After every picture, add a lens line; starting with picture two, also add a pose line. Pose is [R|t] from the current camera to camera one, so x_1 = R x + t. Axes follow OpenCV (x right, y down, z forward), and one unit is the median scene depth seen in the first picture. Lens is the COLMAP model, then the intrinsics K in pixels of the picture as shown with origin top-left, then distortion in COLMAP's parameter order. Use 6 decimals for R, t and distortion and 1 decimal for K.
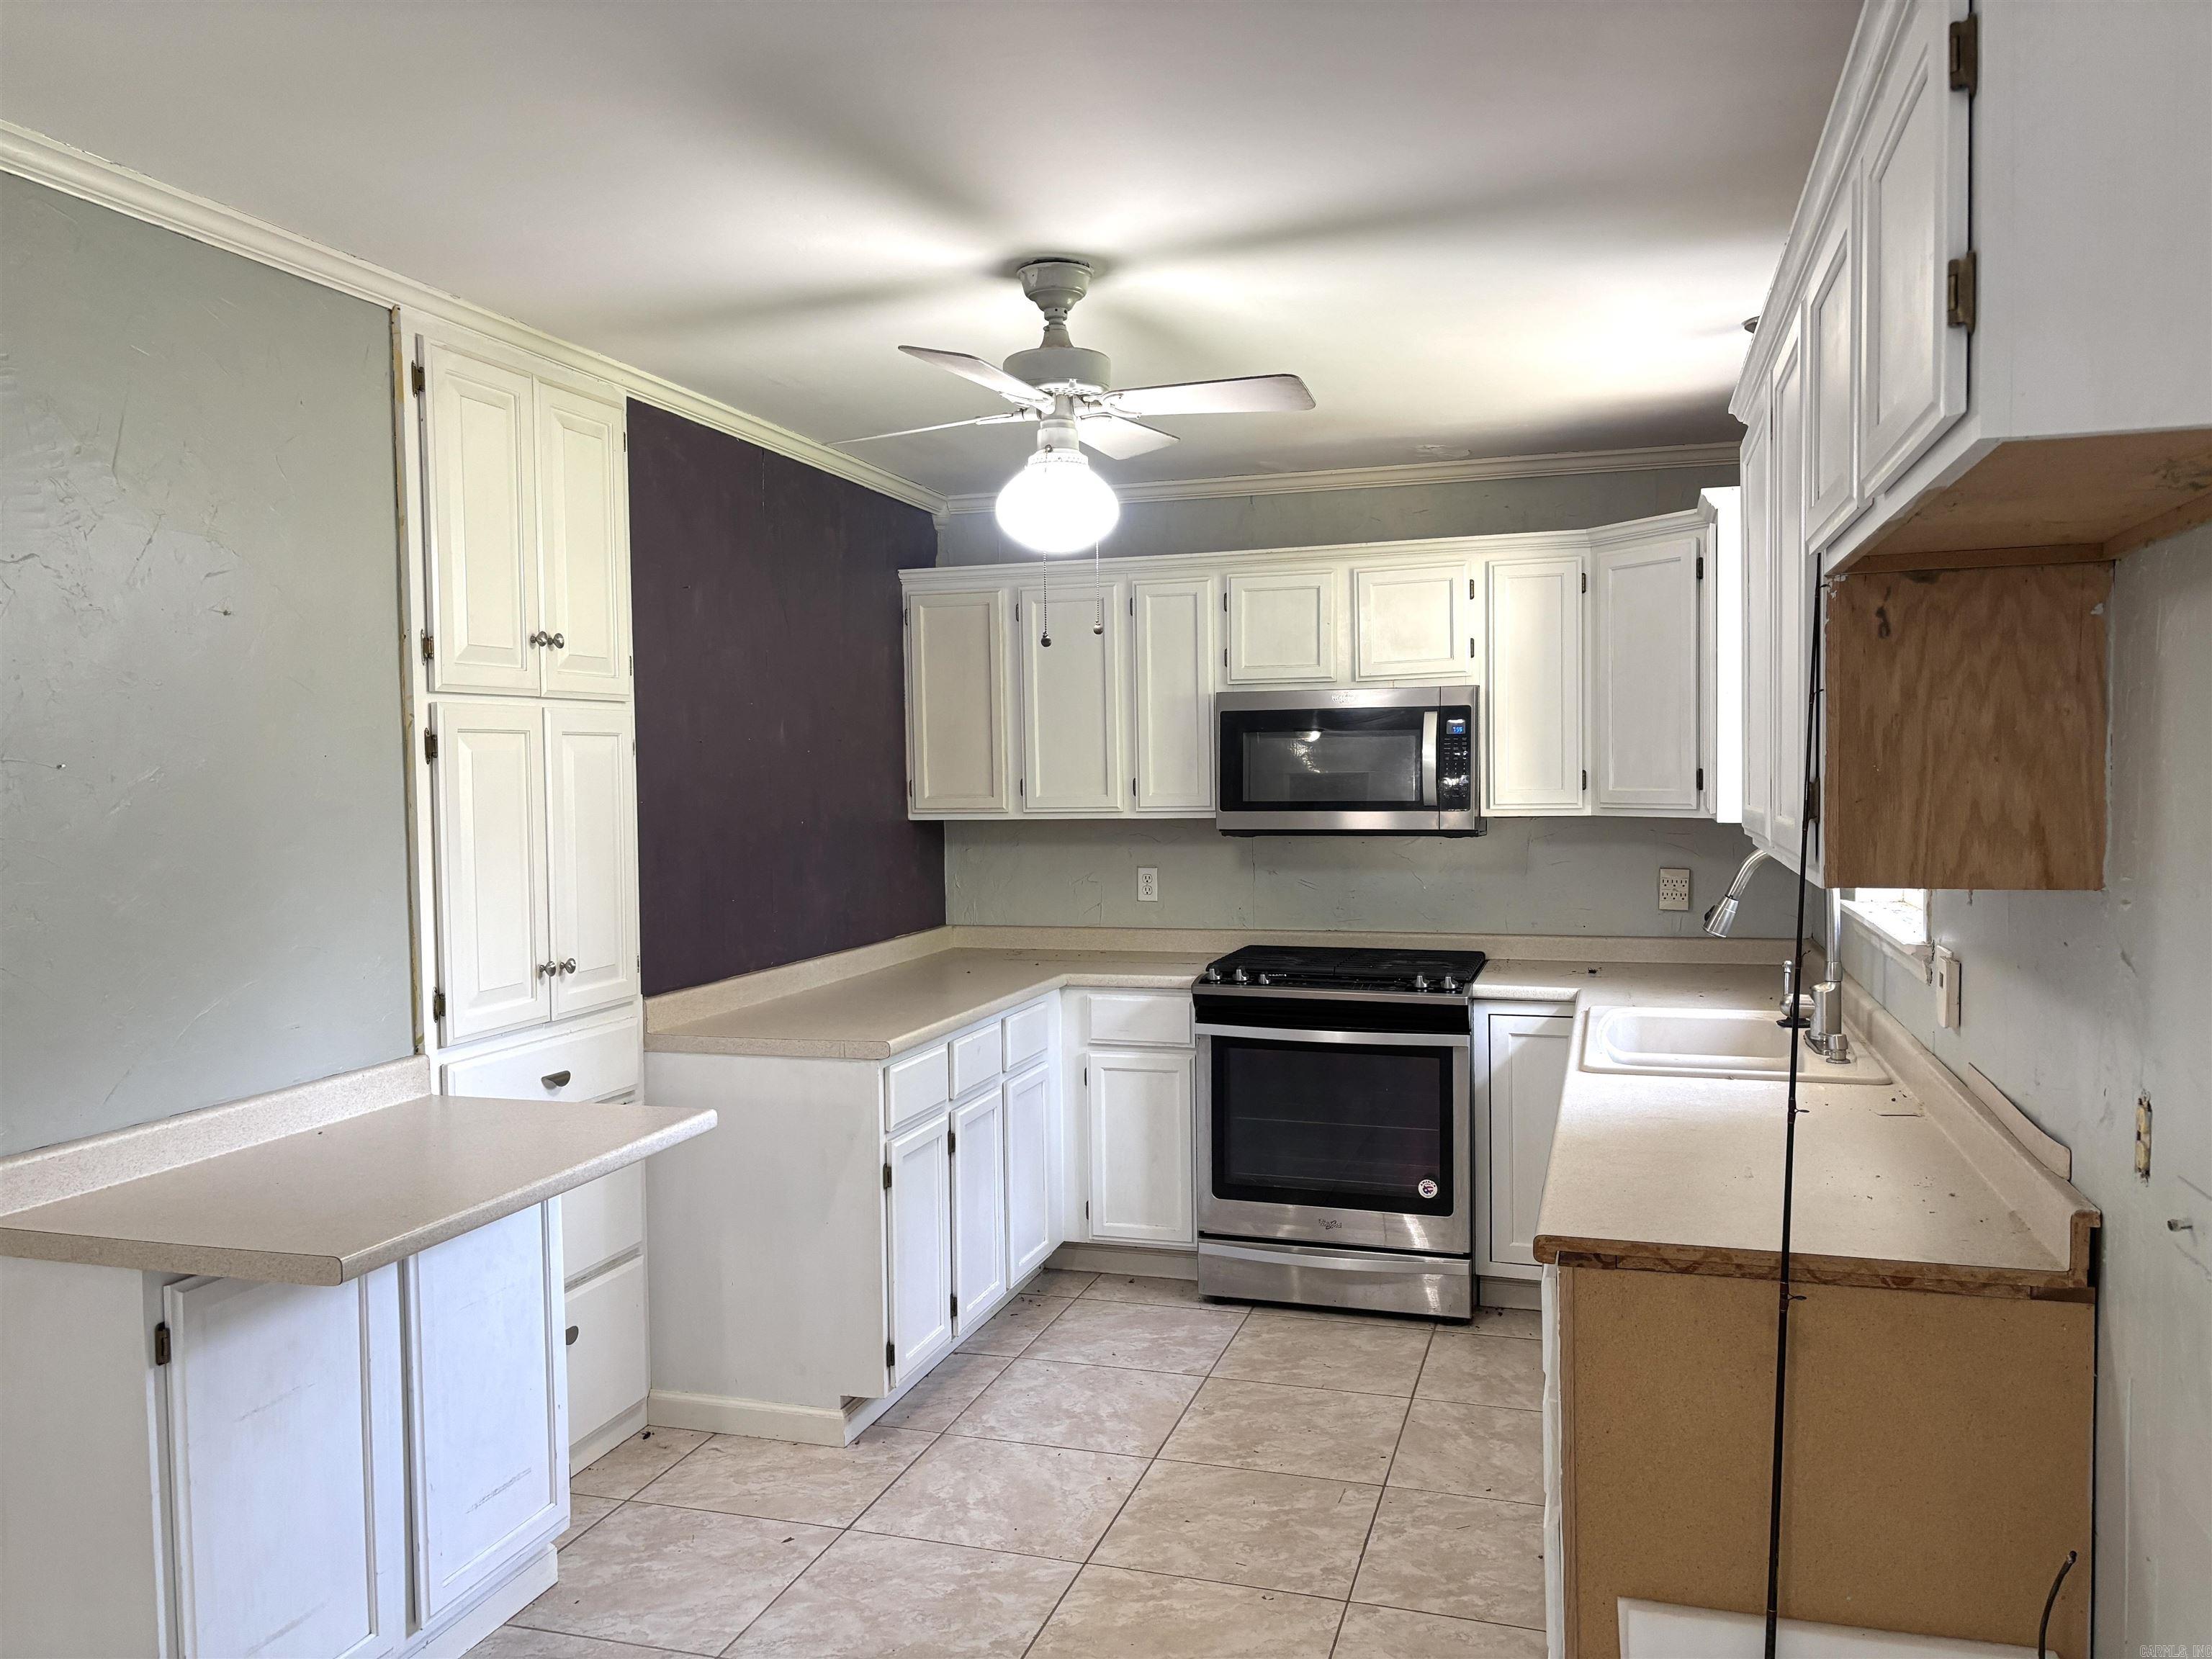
lens RADIAL K [[1654.6, 0, 1107.1], [0, 1654.6, 842.2], [0, 0, 1]] dist [0.025440, -0.004475]
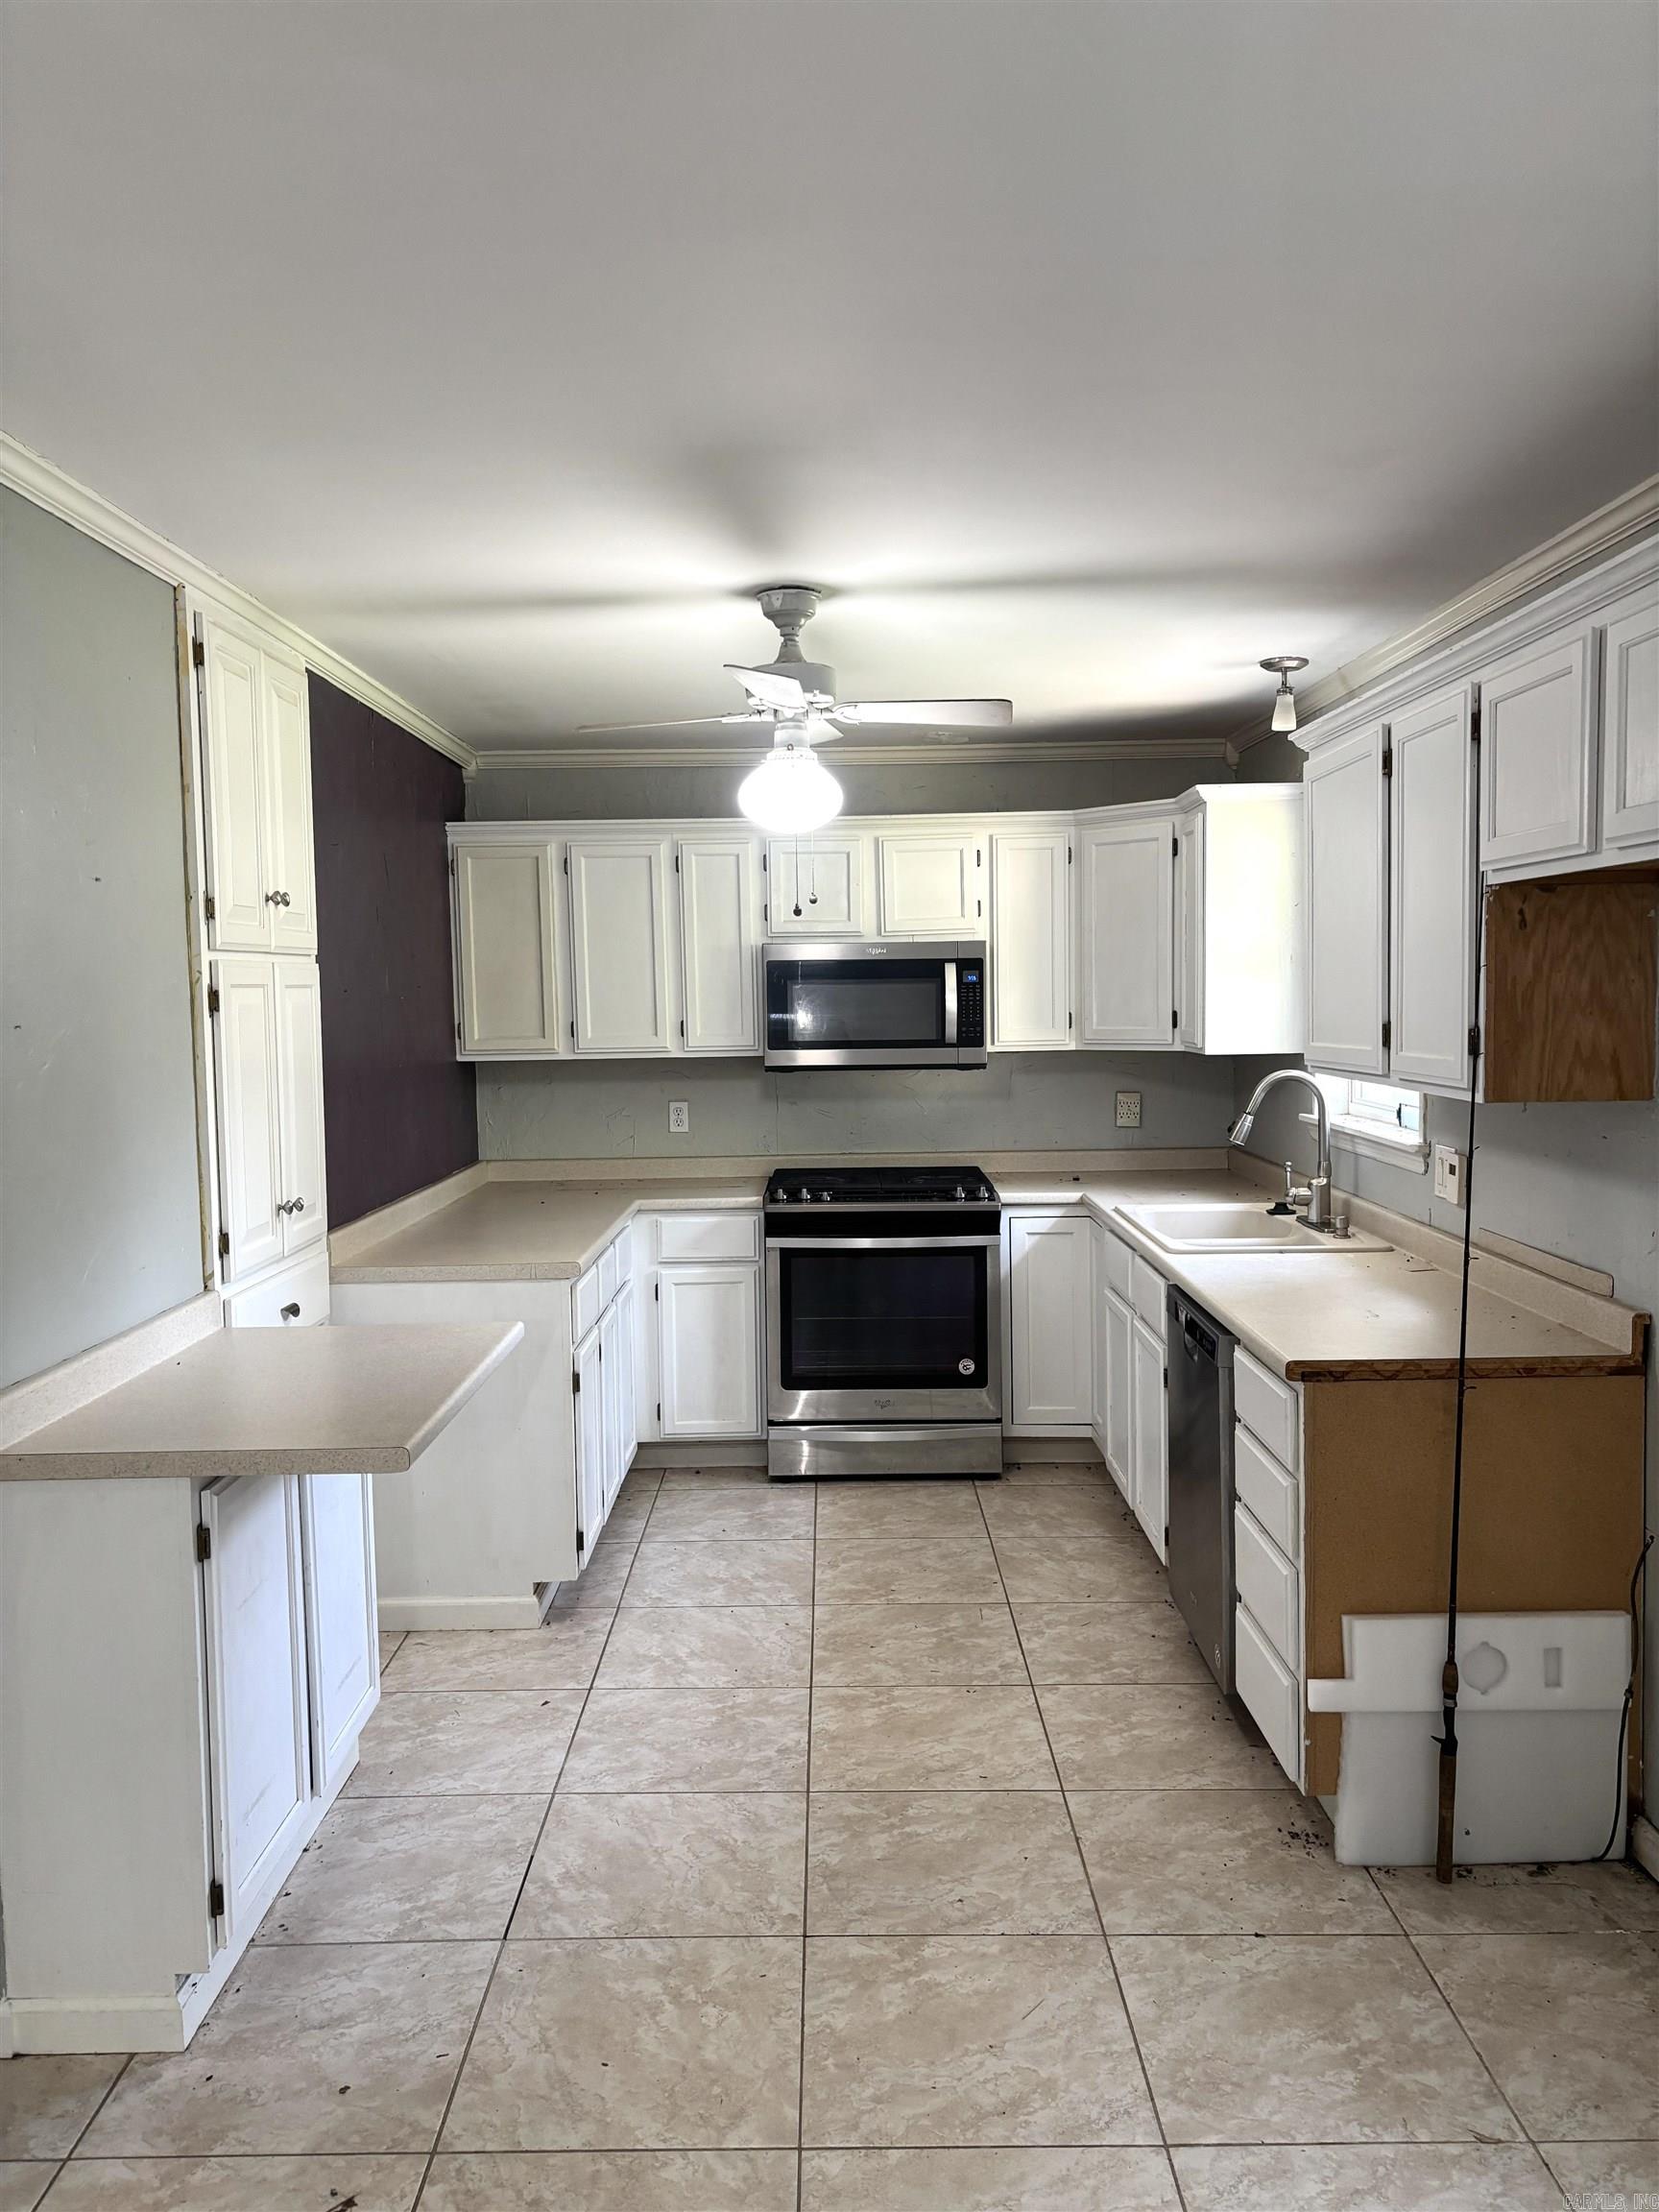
lens RADIAL K [[1654.6, 0, 824.2], [0, 1654.6, 1102.7], [0, 0, 1]] dist [0.025440, -0.004475]
pose [[0.954761, -0.022064, 0.296556, -0.317543], [0.016807, 0.999653, 0.020263, -0.006762], [-0.296900, -0.014362, 0.954800, -0.118968]]
